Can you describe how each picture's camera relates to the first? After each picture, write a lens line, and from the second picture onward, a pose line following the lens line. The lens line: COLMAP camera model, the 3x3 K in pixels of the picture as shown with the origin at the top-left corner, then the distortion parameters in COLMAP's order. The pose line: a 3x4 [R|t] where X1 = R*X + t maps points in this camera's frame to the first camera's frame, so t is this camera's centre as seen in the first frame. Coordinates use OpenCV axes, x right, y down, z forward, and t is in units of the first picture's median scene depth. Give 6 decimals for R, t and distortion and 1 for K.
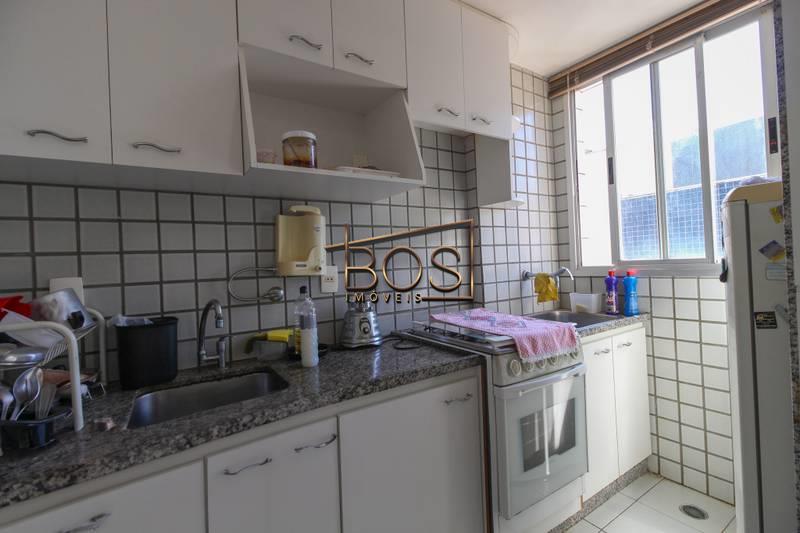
lens RADIAL K [[366.8, 0, 403.1], [0, 366.8, 263.5], [0, 0, 1]] dist [0.007212, -0.005524]
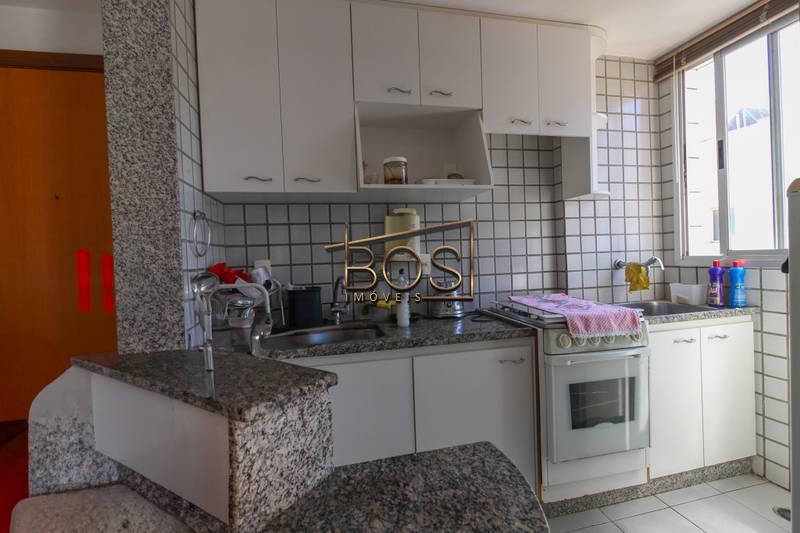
lens RADIAL K [[366.8, 0, 403.4], [0, 366.8, 264.8], [0, 0, 1]] dist [0.007212, -0.005524]
pose [[0.935257, 0.018209, -0.353500, 0.198360], [-0.004273, 0.999184, 0.040164, -0.006526], [0.353943, -0.036053, 0.934572, -0.242718]]
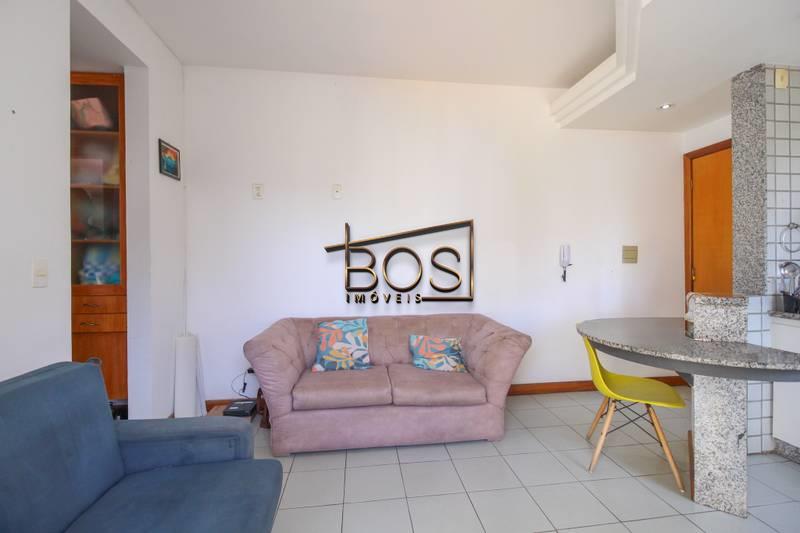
lens RADIAL K [[366.8, 0, 400.5], [0, 366.8, 263.5], [0, 0, 1]] dist [0.007212, -0.005524]
pose [[-0.446112, 0.058757, -0.893046, 1.413319], [0.034846, 0.998226, 0.048271, -0.067703], [0.894299, -0.009585, -0.447368, -0.302409]]
